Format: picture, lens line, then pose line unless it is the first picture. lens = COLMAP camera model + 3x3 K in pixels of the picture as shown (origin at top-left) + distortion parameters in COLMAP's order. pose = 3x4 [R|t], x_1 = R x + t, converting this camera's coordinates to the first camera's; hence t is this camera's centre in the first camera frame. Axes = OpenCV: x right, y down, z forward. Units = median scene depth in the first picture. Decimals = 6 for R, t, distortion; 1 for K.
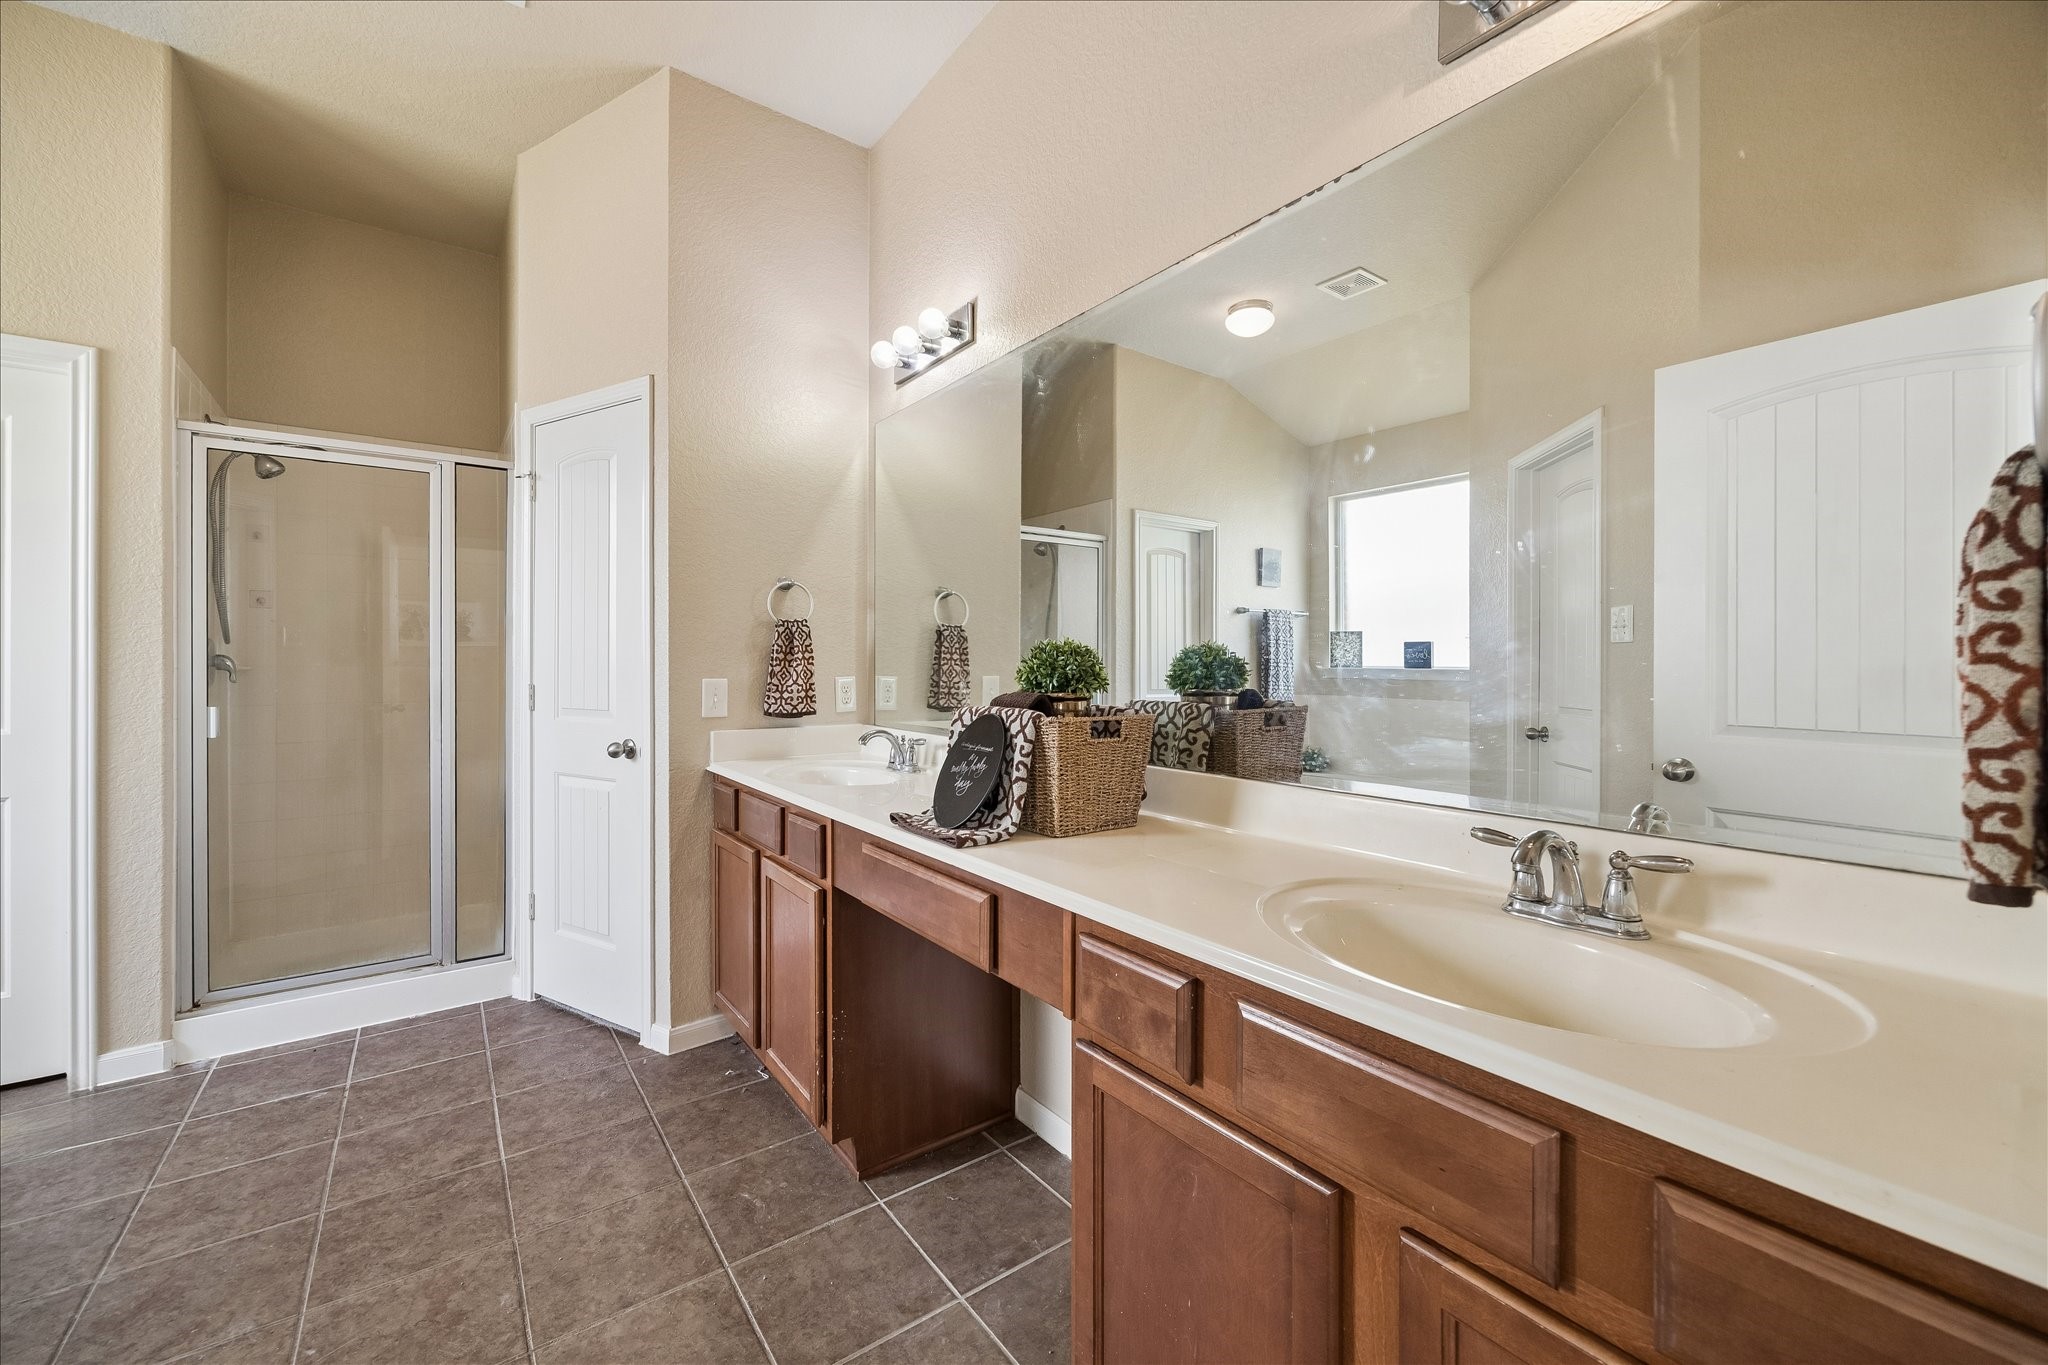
lens RADIAL K [[788.3, 0, 1030.6], [0, 788.3, 689.6], [0, 0, 1]] dist [-0.000867, -0.000046]
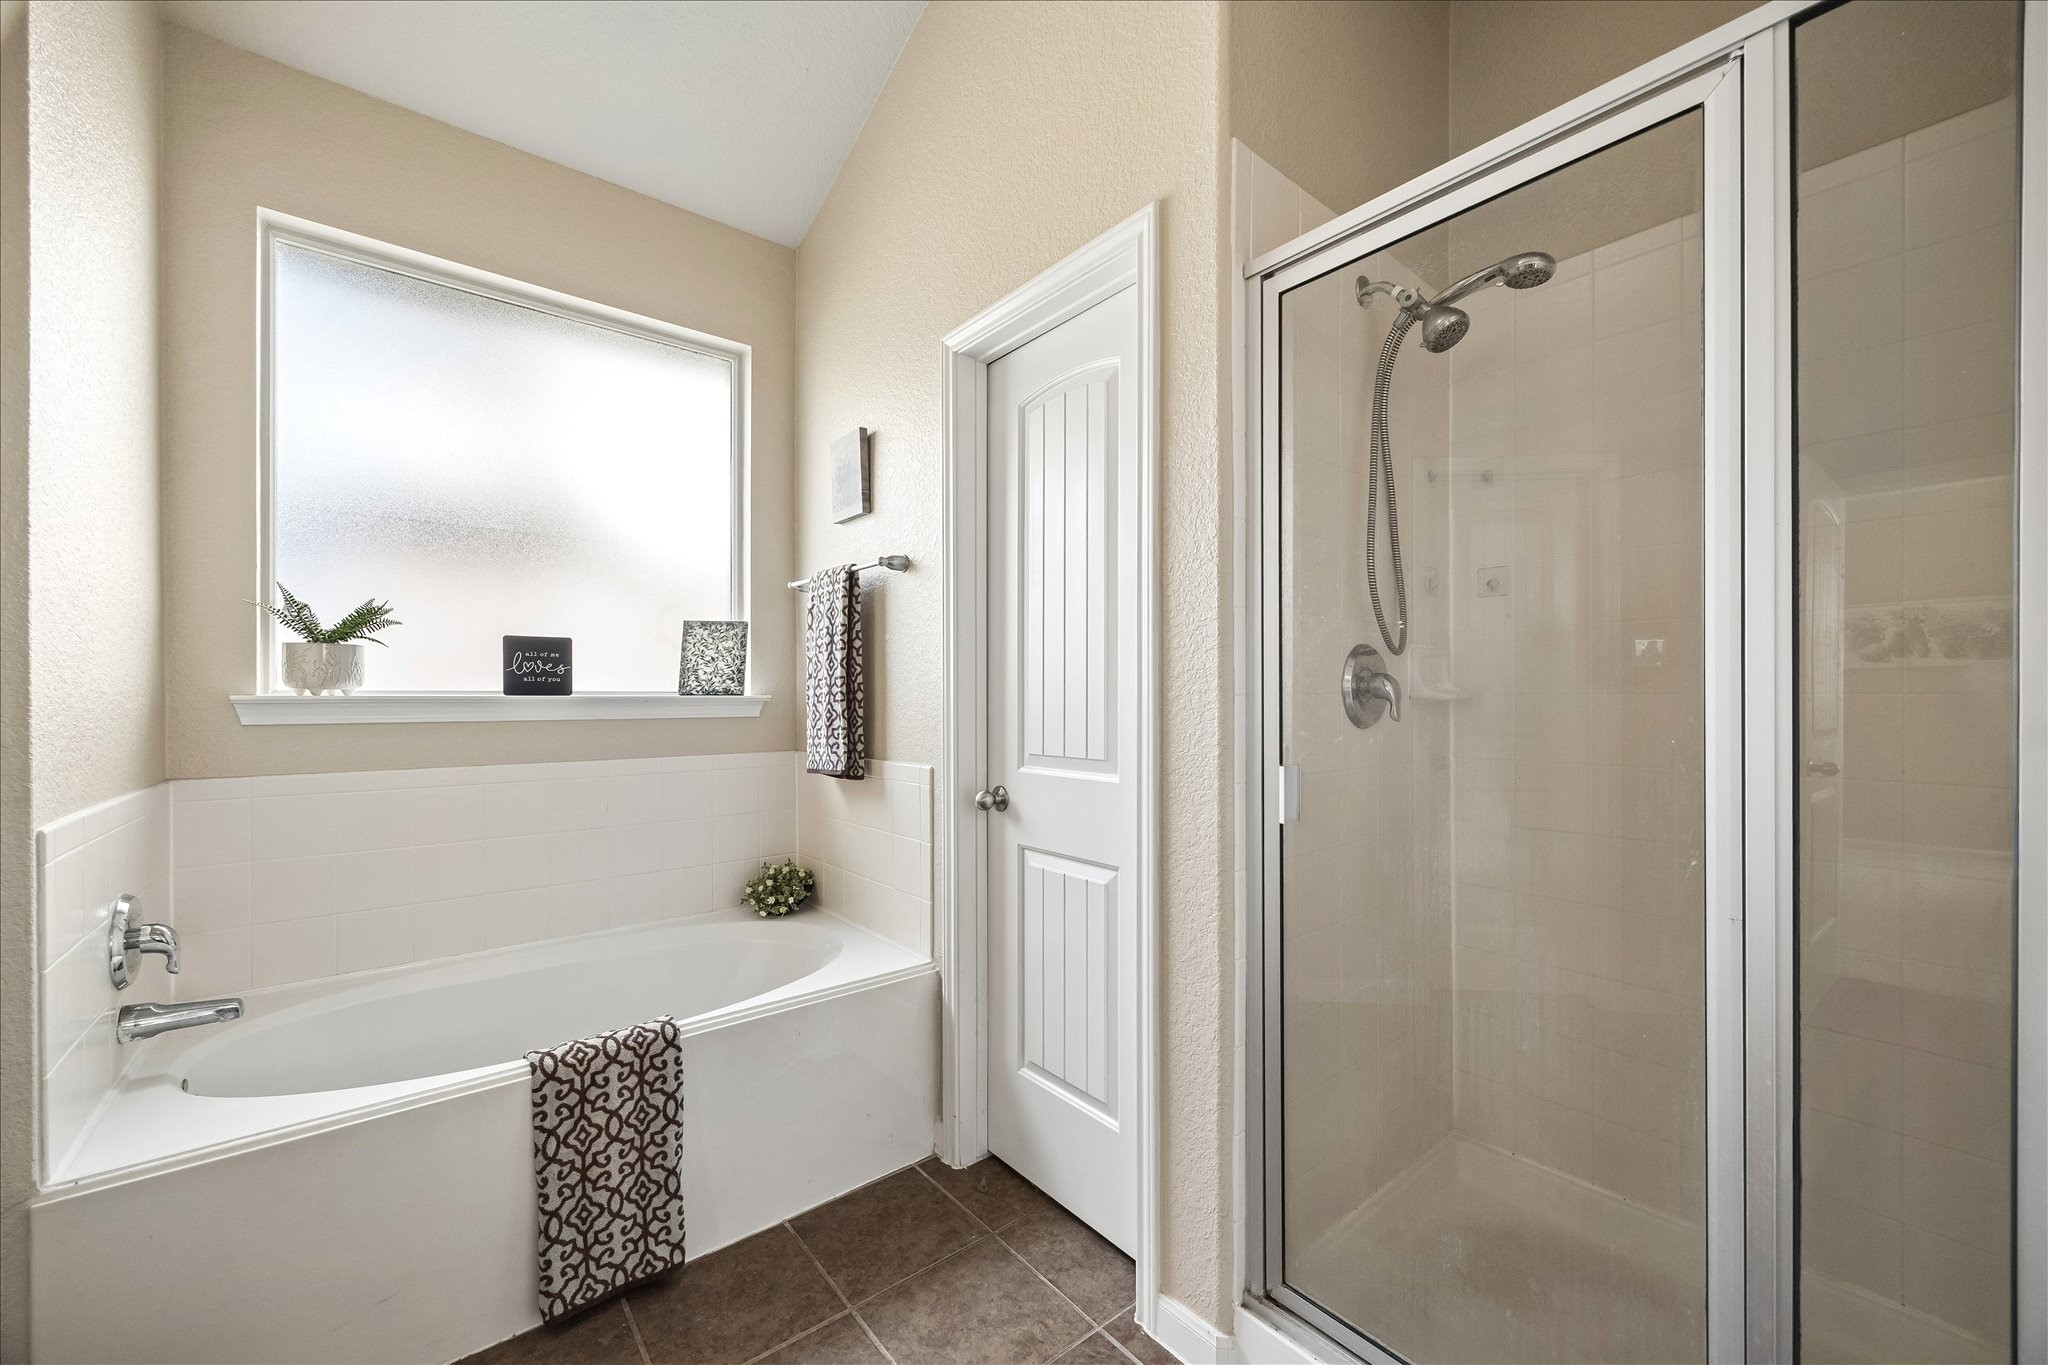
lens RADIAL K [[788.3, 0, 1030.6], [0, 788.3, 689.6], [0, 0, 1]] dist [-0.000867, -0.000046]
pose [[0.046042, -0.002032, -0.998937, -0.535442], [-0.004691, 0.999986, -0.002251, -0.029307], [0.998928, 0.004790, 0.046032, 0.851618]]
